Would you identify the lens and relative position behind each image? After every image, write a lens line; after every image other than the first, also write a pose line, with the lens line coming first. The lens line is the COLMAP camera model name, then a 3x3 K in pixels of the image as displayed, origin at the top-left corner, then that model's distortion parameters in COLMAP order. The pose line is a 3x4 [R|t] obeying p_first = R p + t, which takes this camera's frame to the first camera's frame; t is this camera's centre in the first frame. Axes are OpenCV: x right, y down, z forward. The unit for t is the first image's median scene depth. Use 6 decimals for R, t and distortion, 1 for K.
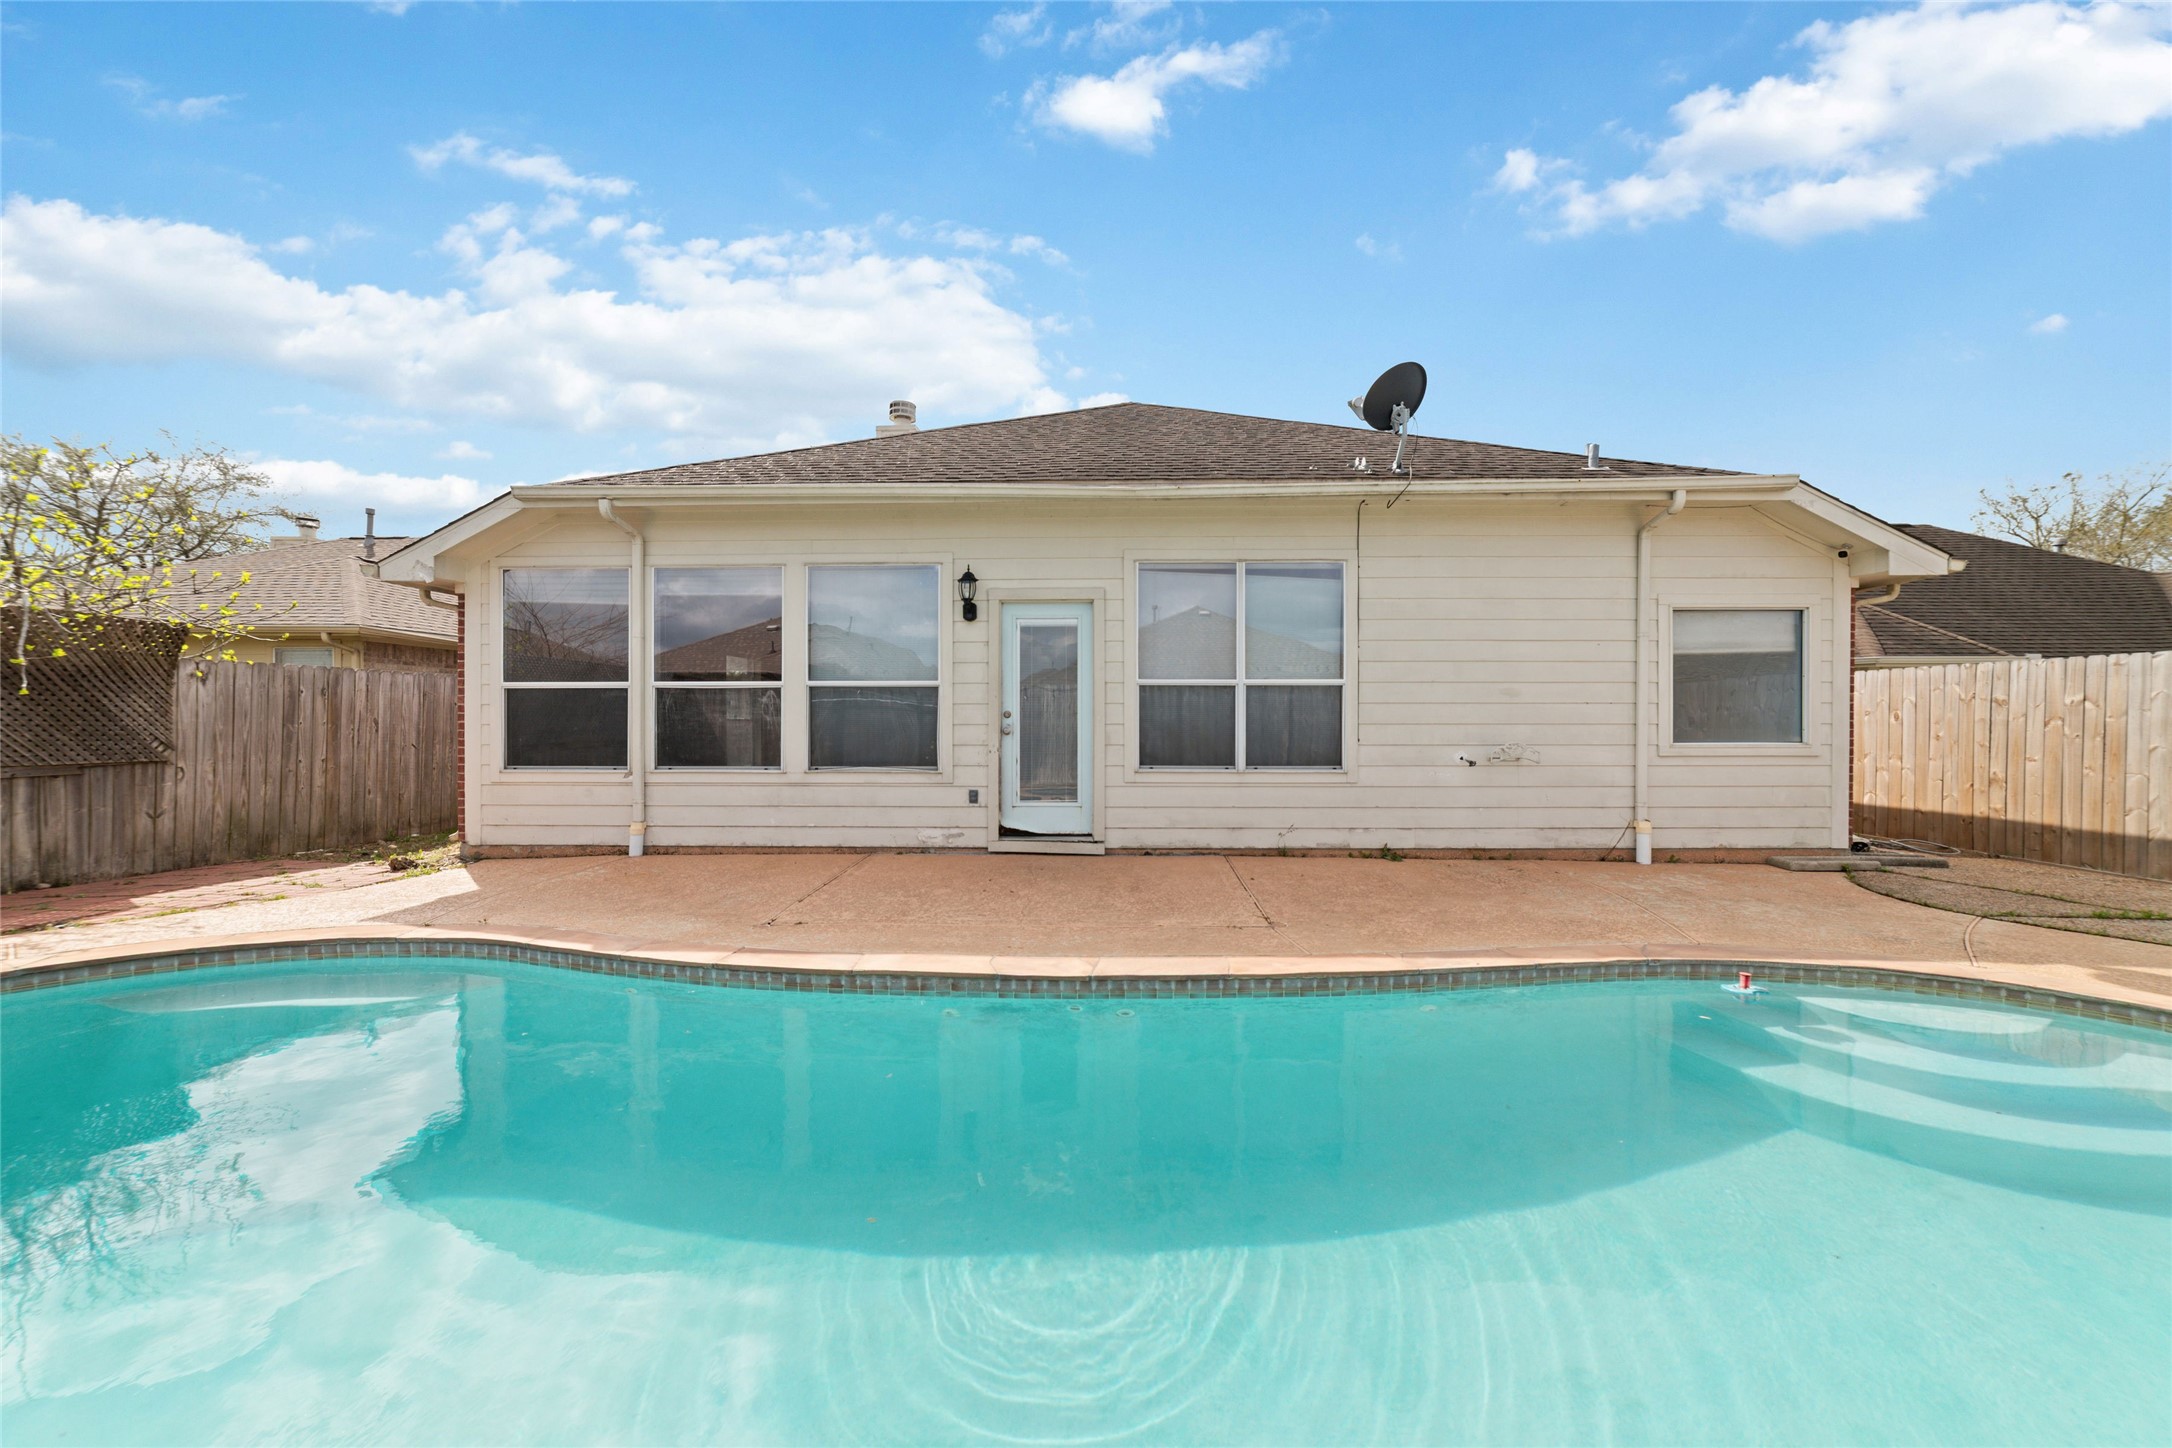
lens RADIAL K [[824.7, 0, 1085.9], [0, 824.7, 720.7], [0, 0, 1]] dist [-0.013872, 0.006249]
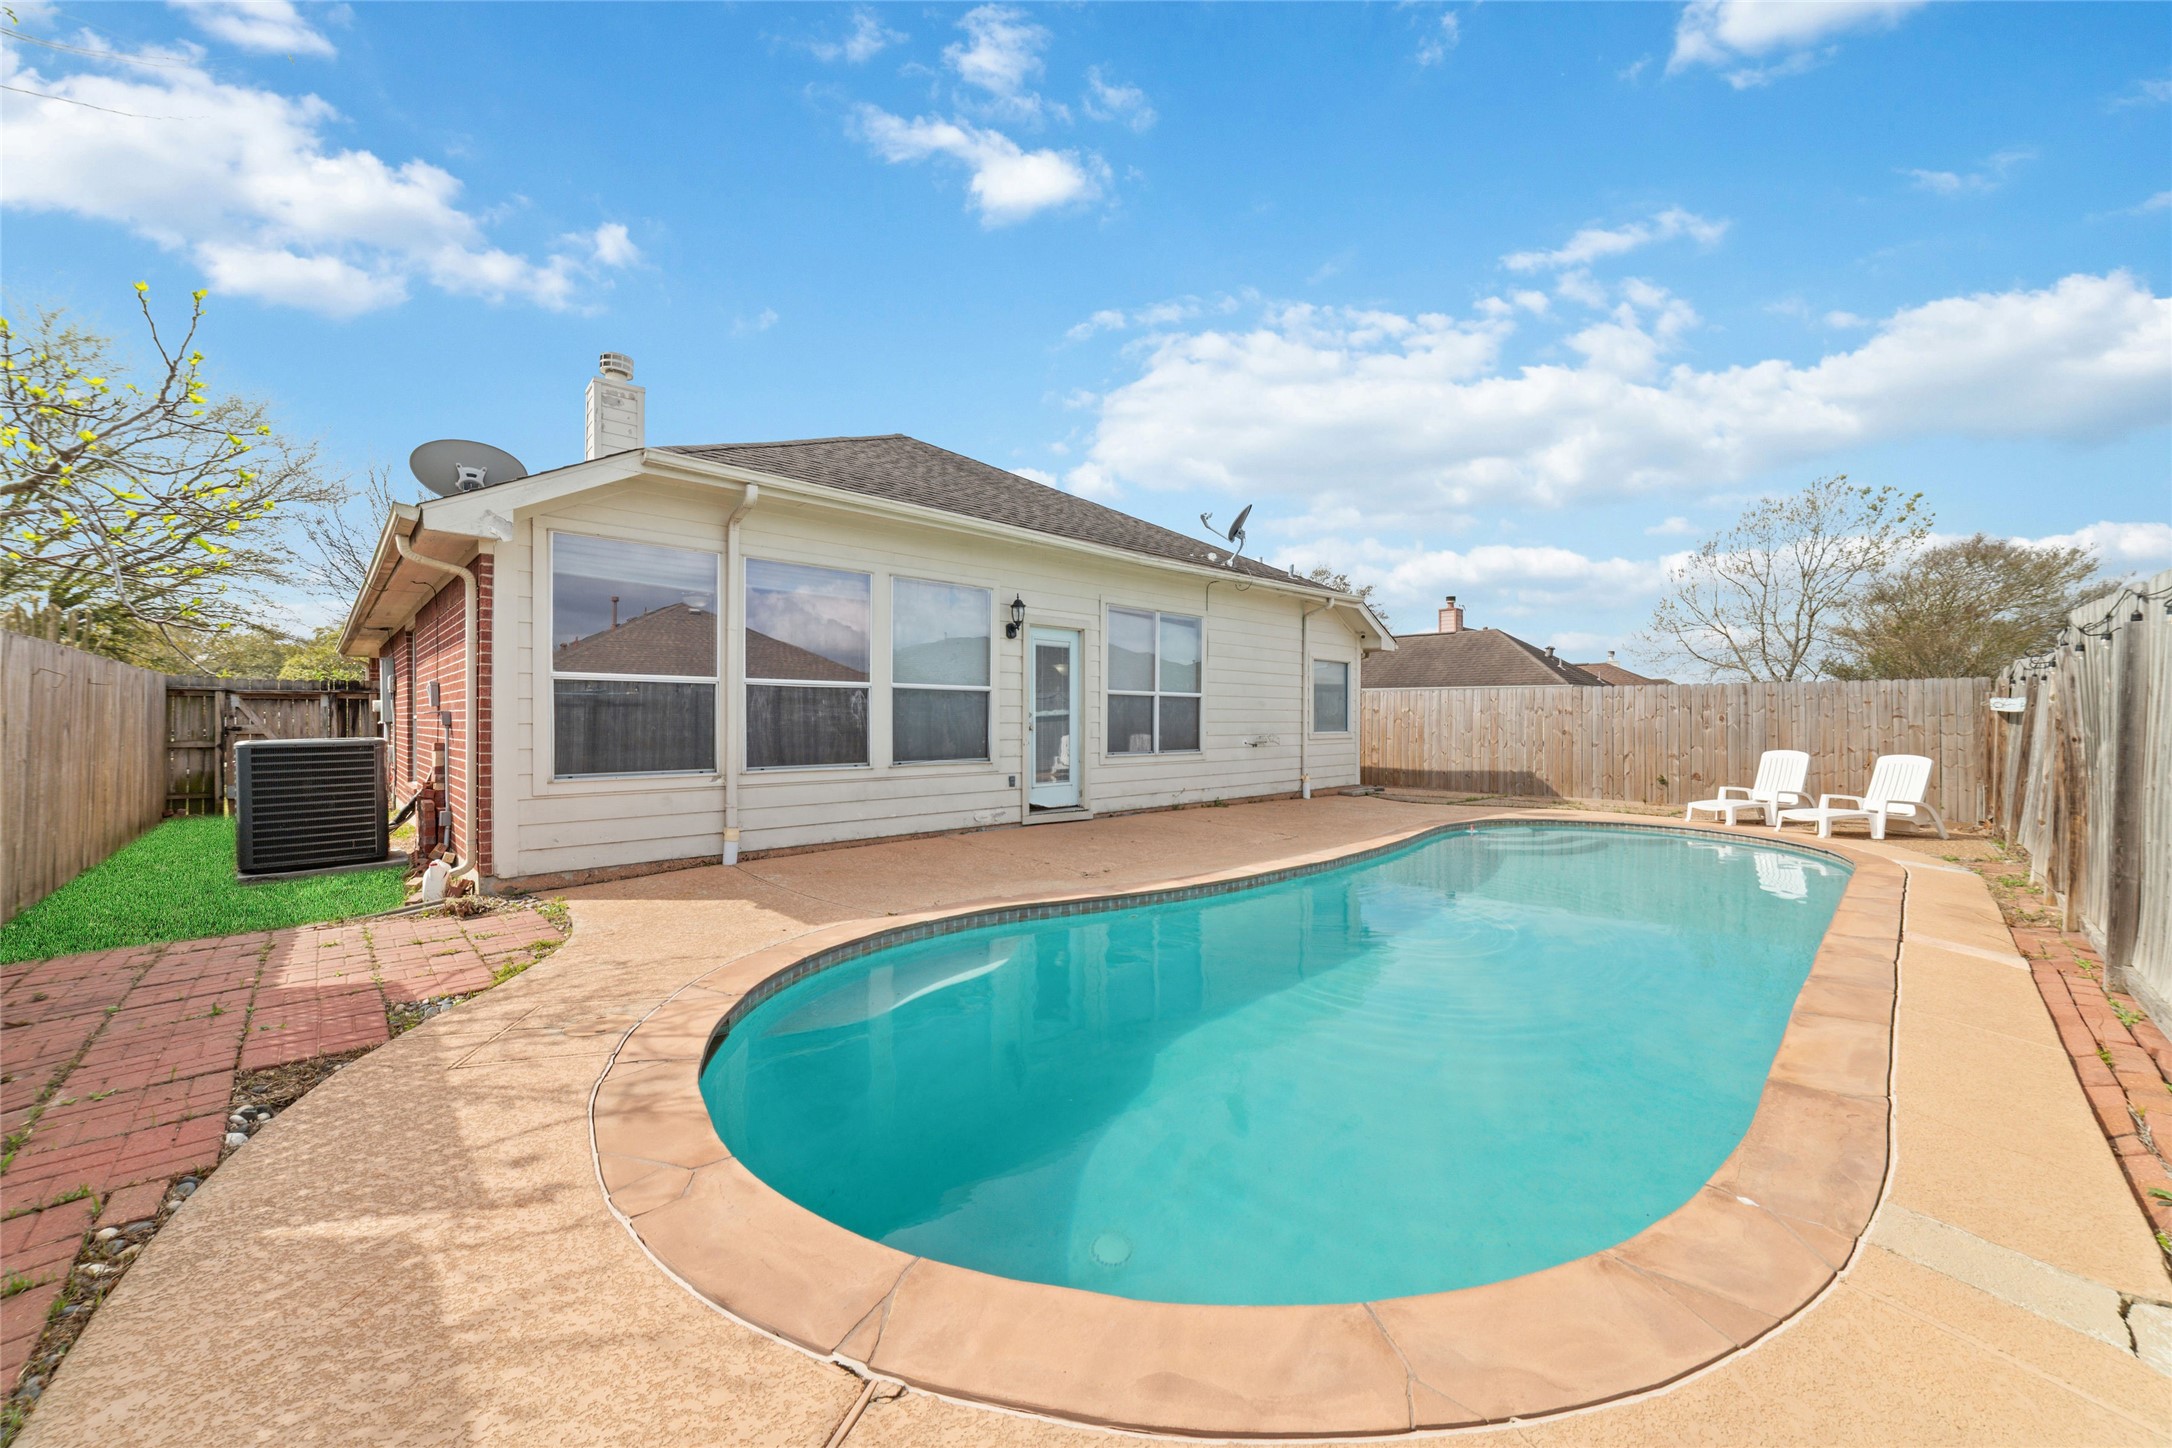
lens RADIAL K [[824.7, 0, 1085.1], [0, 824.7, 719.8], [0, 0, 1]] dist [-0.013872, 0.006249]
pose [[0.706249, 0.000657, 0.707963, -0.935531], [0.000311, 0.999999, -0.001239, 0.001714], [-0.707963, 0.001095, 0.706248, 0.055994]]
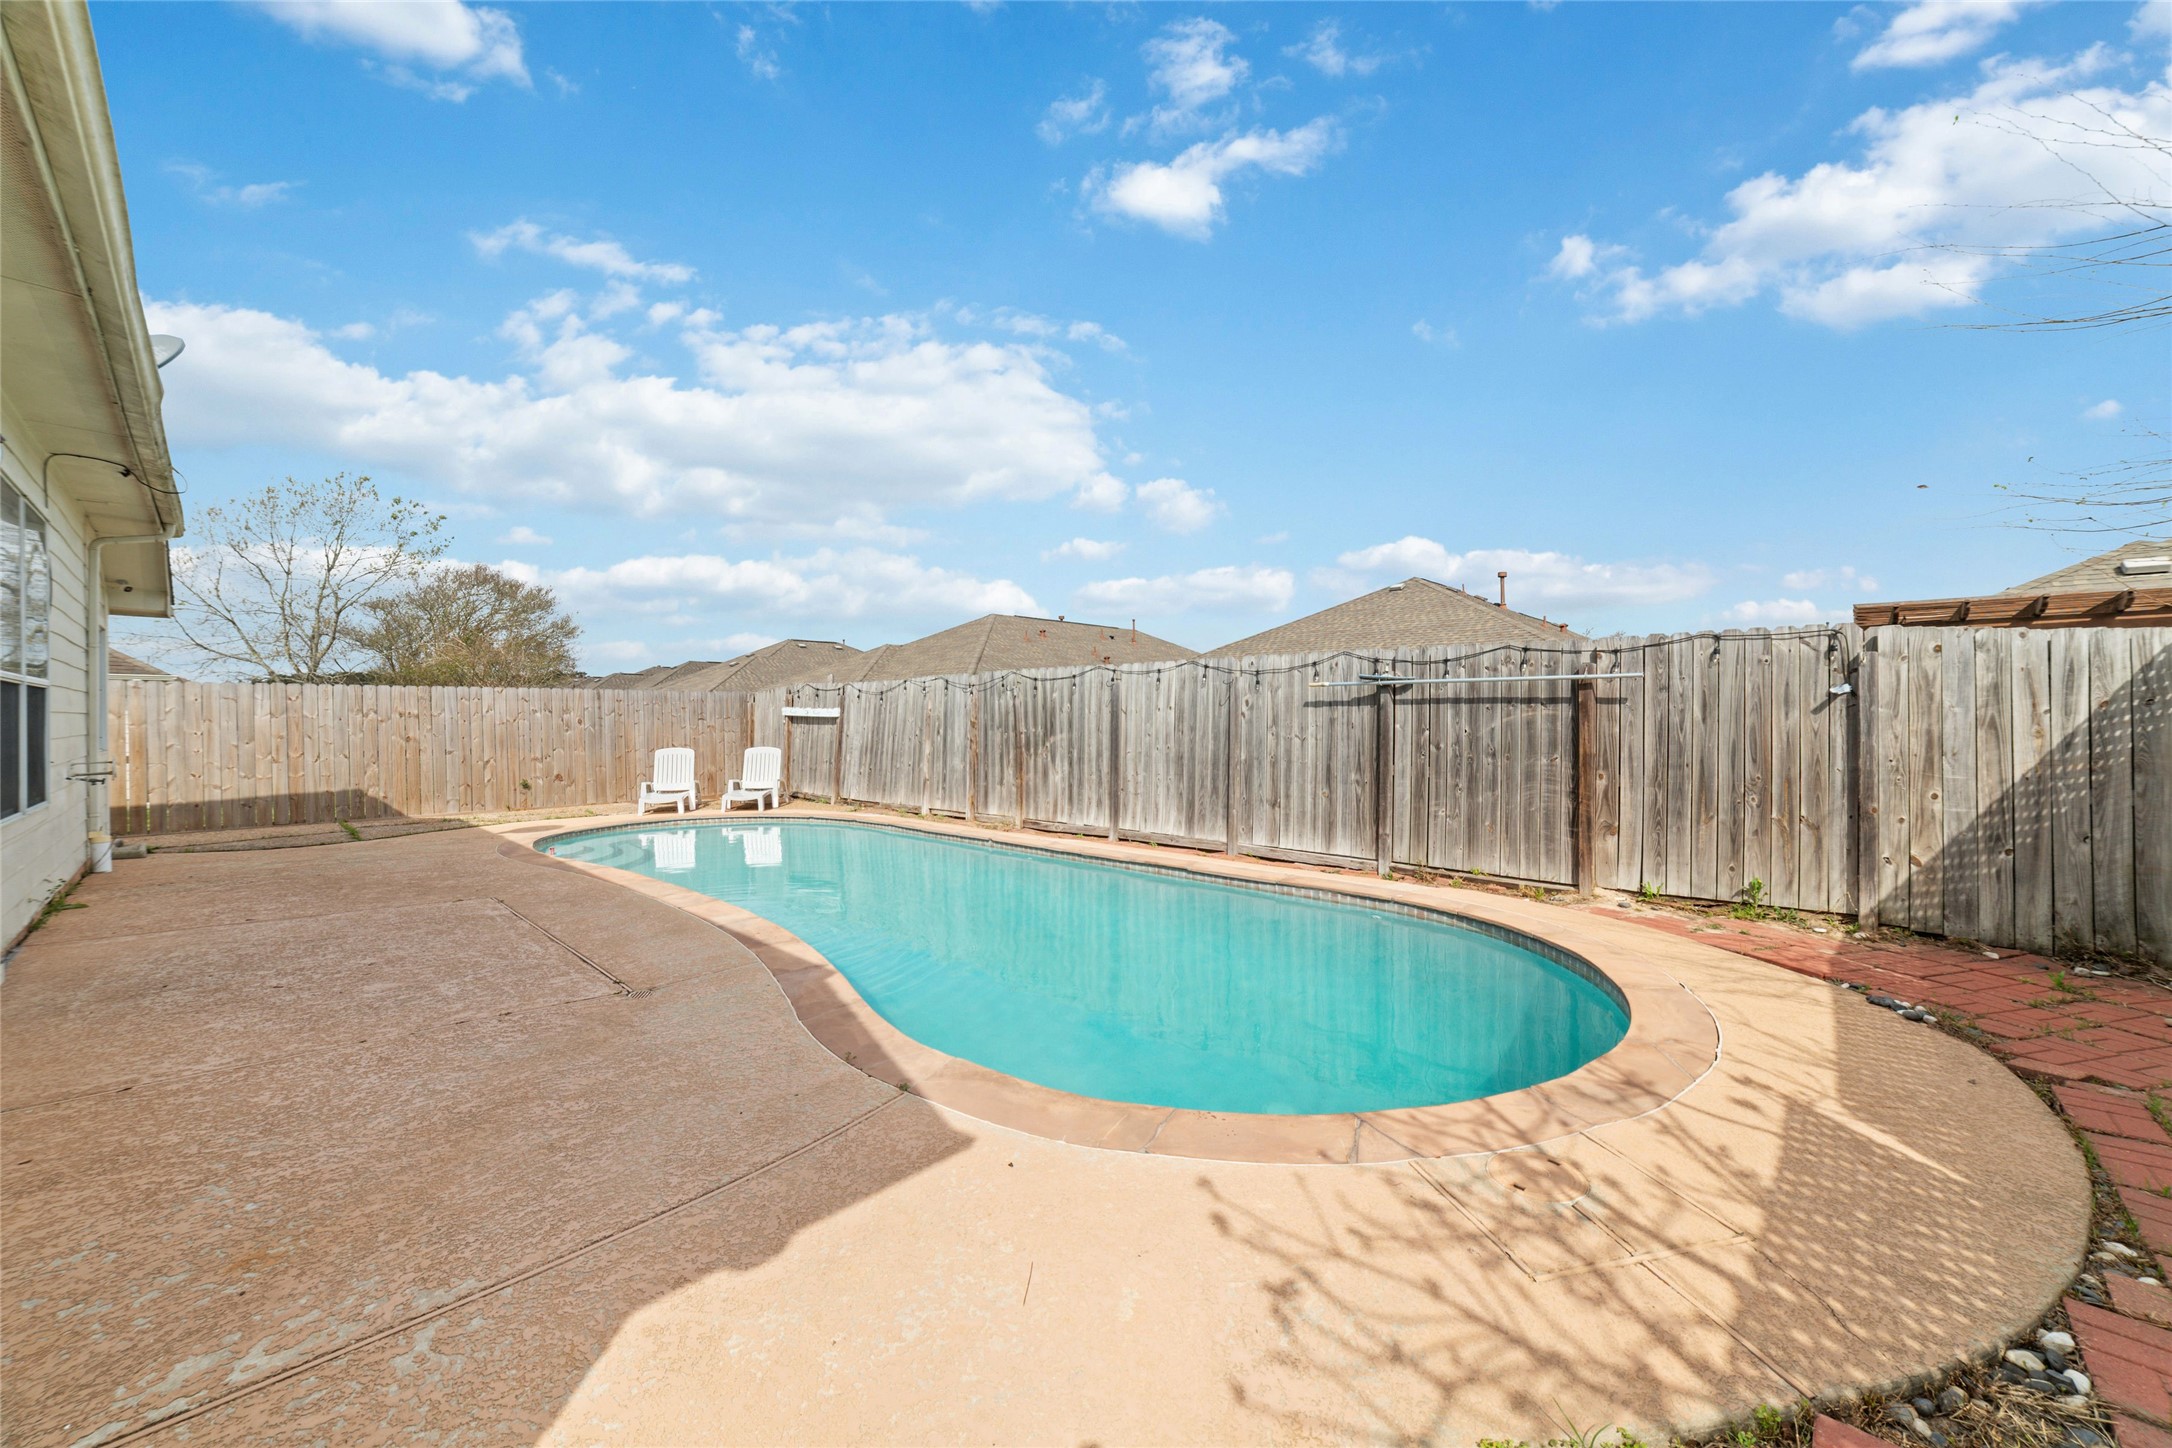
lens RADIAL K [[824.7, 0, 1094.9], [0, 824.7, 722.2], [0, 0, 1]] dist [-0.013872, 0.006249]
pose [[-0.754340, -0.004613, 0.656468, -0.884220], [0.003419, 0.999934, 0.010955, -0.018253], [-0.656476, 0.010508, -0.754274, 0.963079]]
